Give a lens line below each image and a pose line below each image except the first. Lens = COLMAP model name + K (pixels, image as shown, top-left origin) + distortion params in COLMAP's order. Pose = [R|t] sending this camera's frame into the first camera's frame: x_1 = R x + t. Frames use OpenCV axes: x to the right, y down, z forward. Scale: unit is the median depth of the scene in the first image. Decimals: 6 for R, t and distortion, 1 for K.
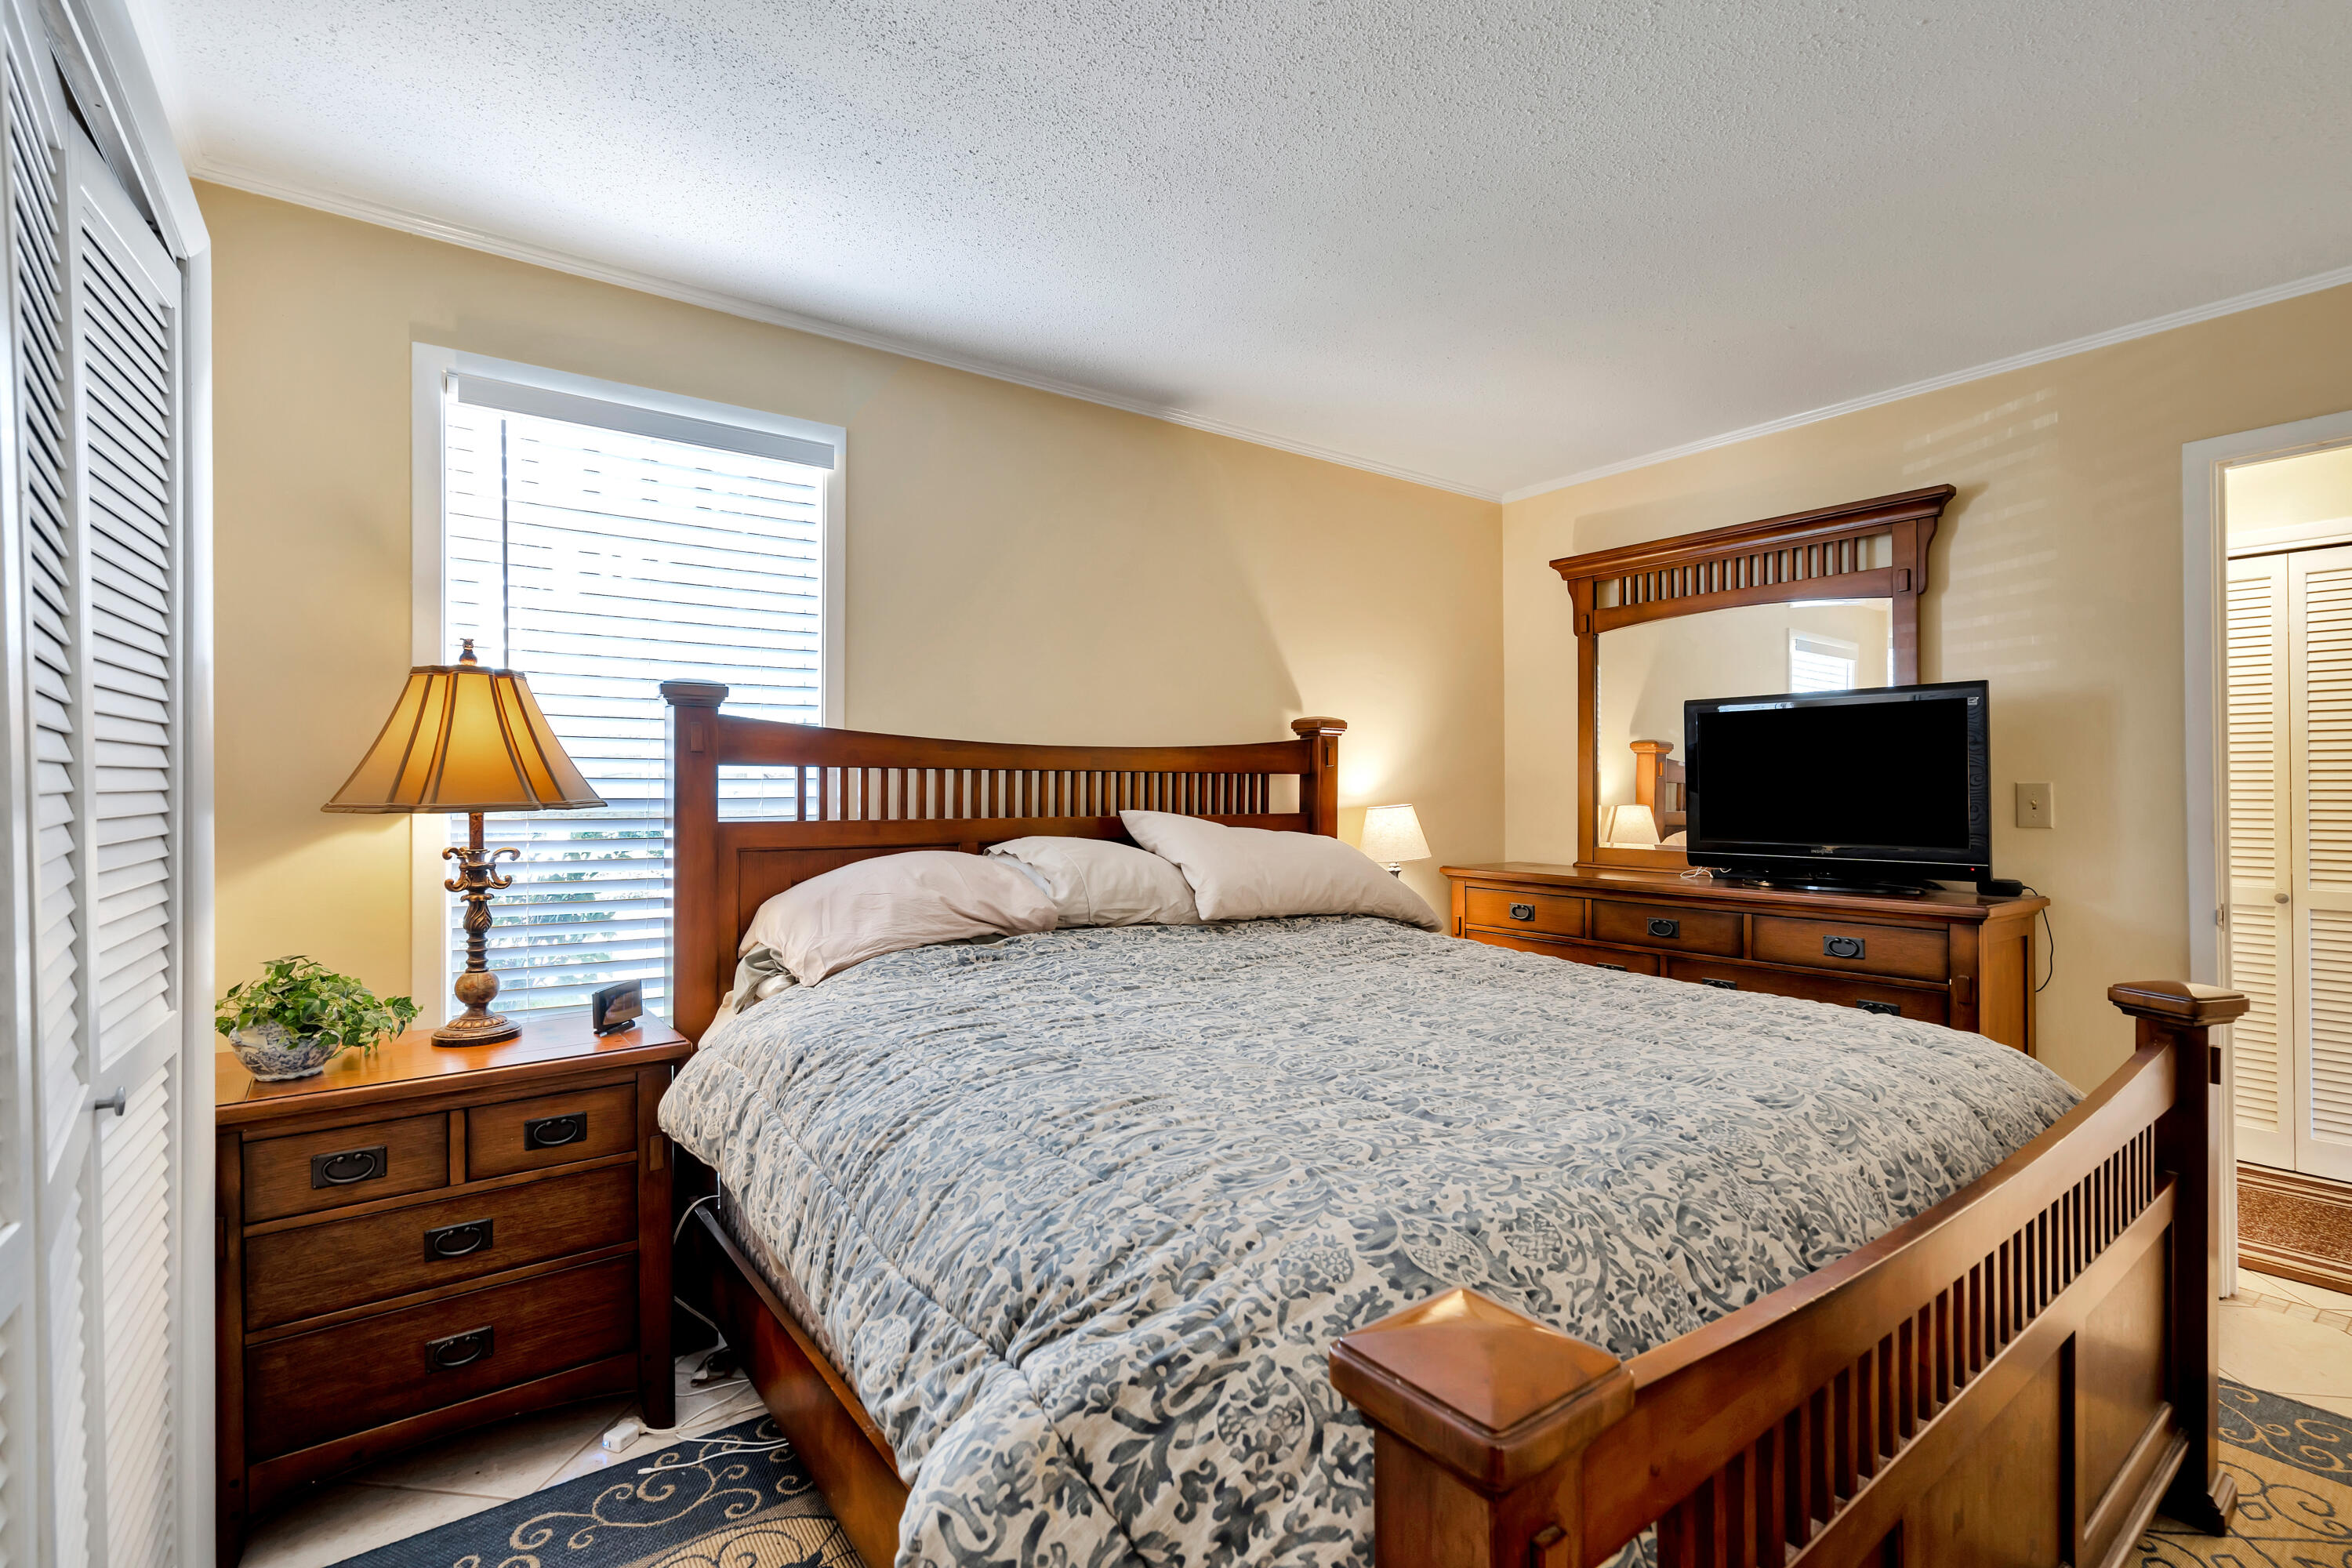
lens RADIAL K [[1039.3, 0, 1172.9], [0, 1039.3, 794.5], [0, 0, 1]] dist [0.004558, 0.000108]
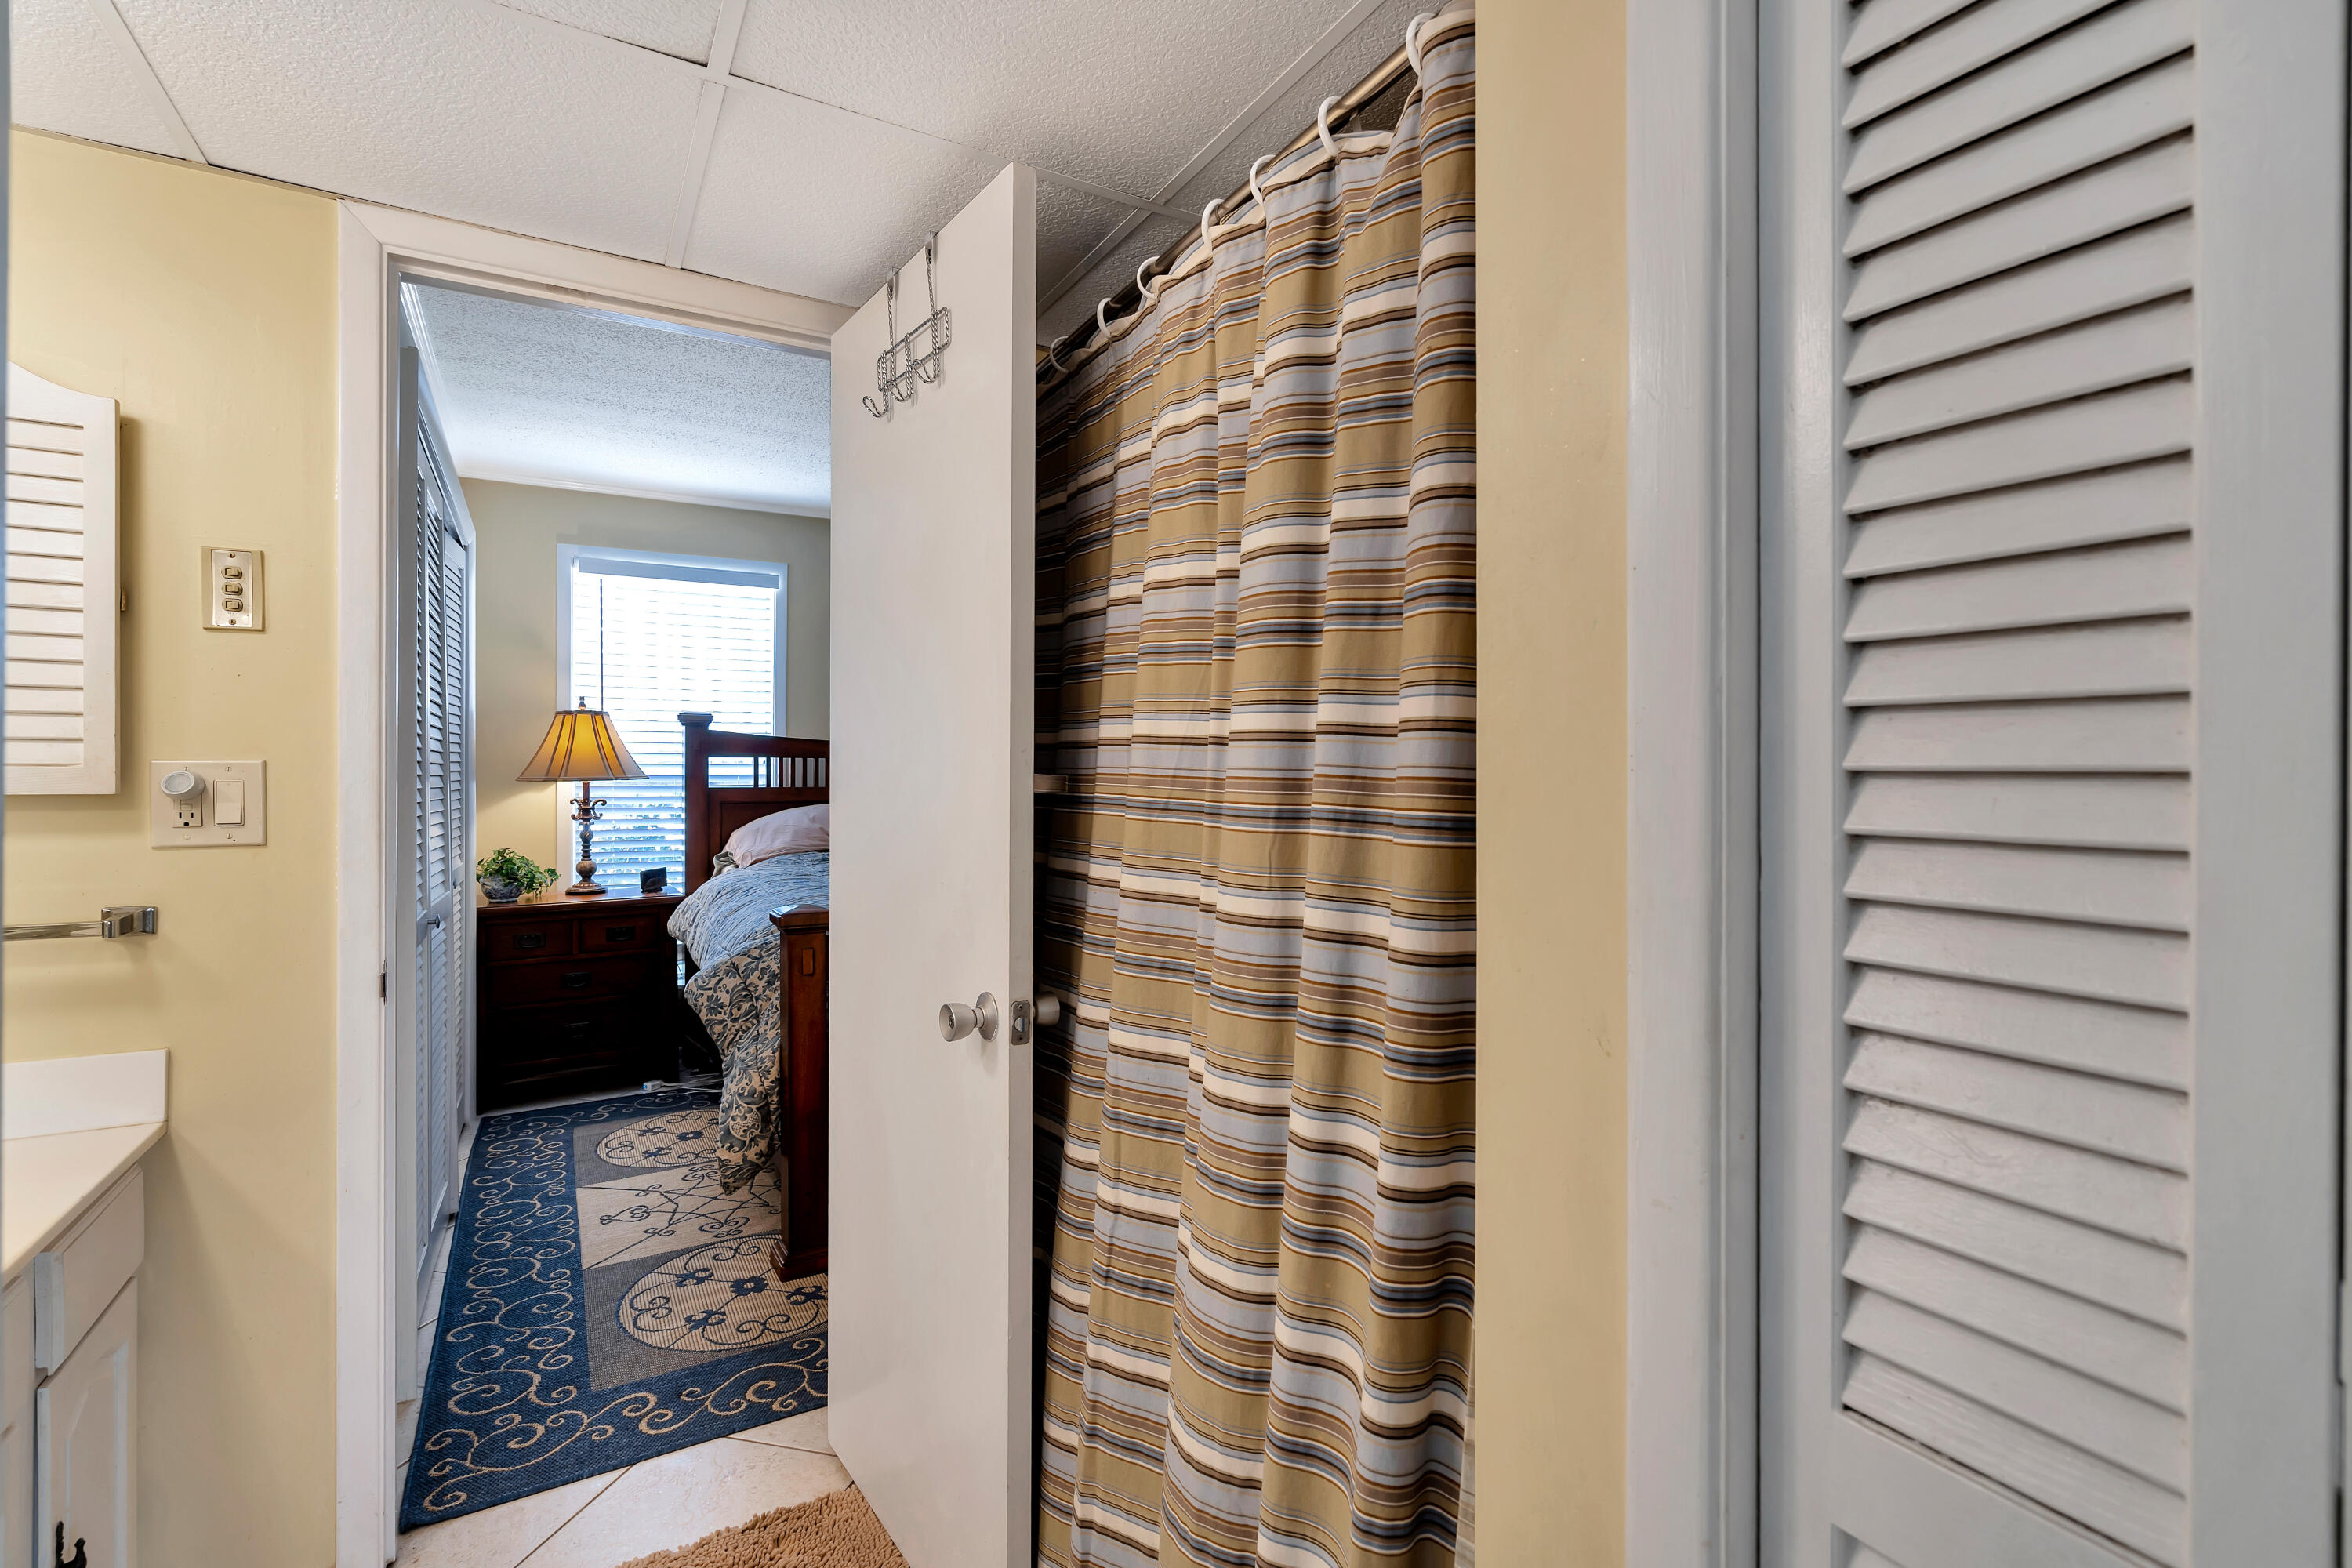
lens RADIAL K [[1066.9, 0, 1179.6], [0, 1066.9, 772.7], [0, 0, 1]] dist [0.002793, 0.000523]
pose [[0.994592, 0.001993, -0.103839, 0.655594], [-0.001925, 0.999998, 0.000757, -0.003326], [0.103840, -0.000553, 0.994594, -0.892450]]
